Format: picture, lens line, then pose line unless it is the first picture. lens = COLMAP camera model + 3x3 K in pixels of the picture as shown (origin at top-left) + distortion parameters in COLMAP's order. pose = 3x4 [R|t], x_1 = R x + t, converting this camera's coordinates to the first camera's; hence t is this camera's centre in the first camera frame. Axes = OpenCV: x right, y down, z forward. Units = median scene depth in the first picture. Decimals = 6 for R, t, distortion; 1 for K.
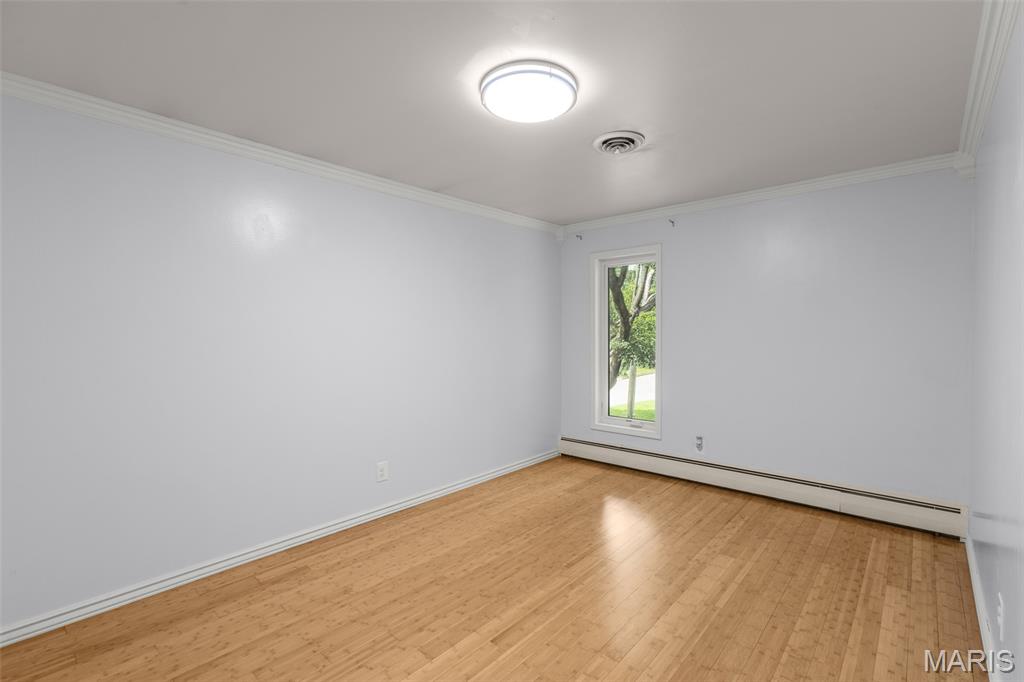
lens RADIAL K [[472.0, 0, 466.1], [0, 472.0, 340.5], [0, 0, 1]] dist [0.004887, 0.002354]
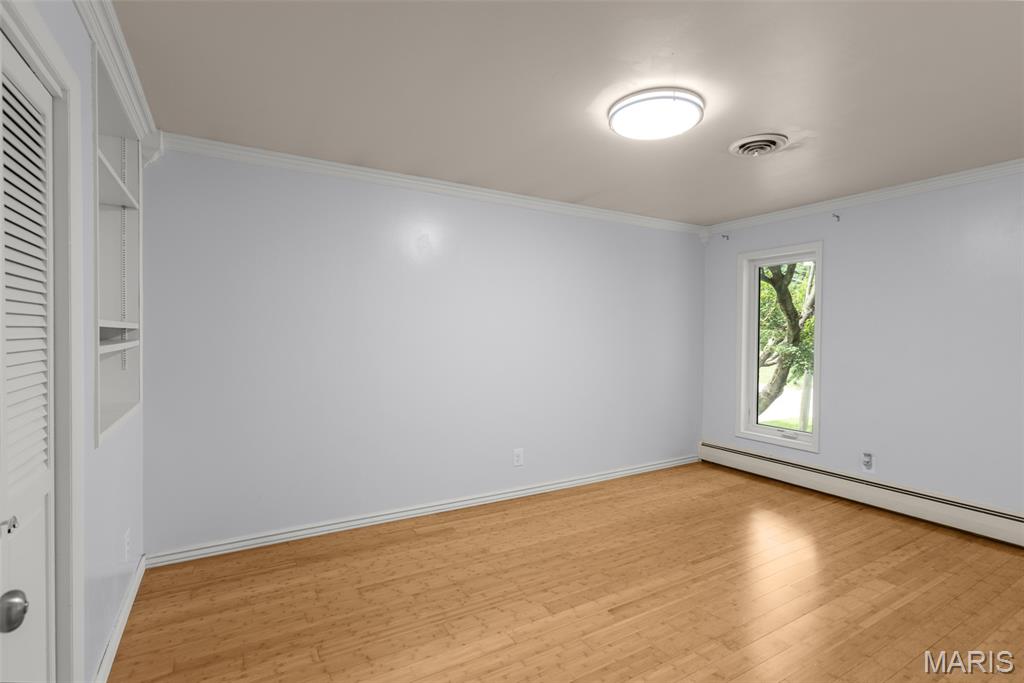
lens RADIAL K [[472.0, 0, 462.8], [0, 472.0, 333.2], [0, 0, 1]] dist [0.004887, 0.002354]
pose [[0.952165, 0.014974, -0.305217, 0.044106], [-0.019823, 0.999722, -0.012796, 0.001552], [0.304940, 0.018234, 0.952197, -0.139573]]
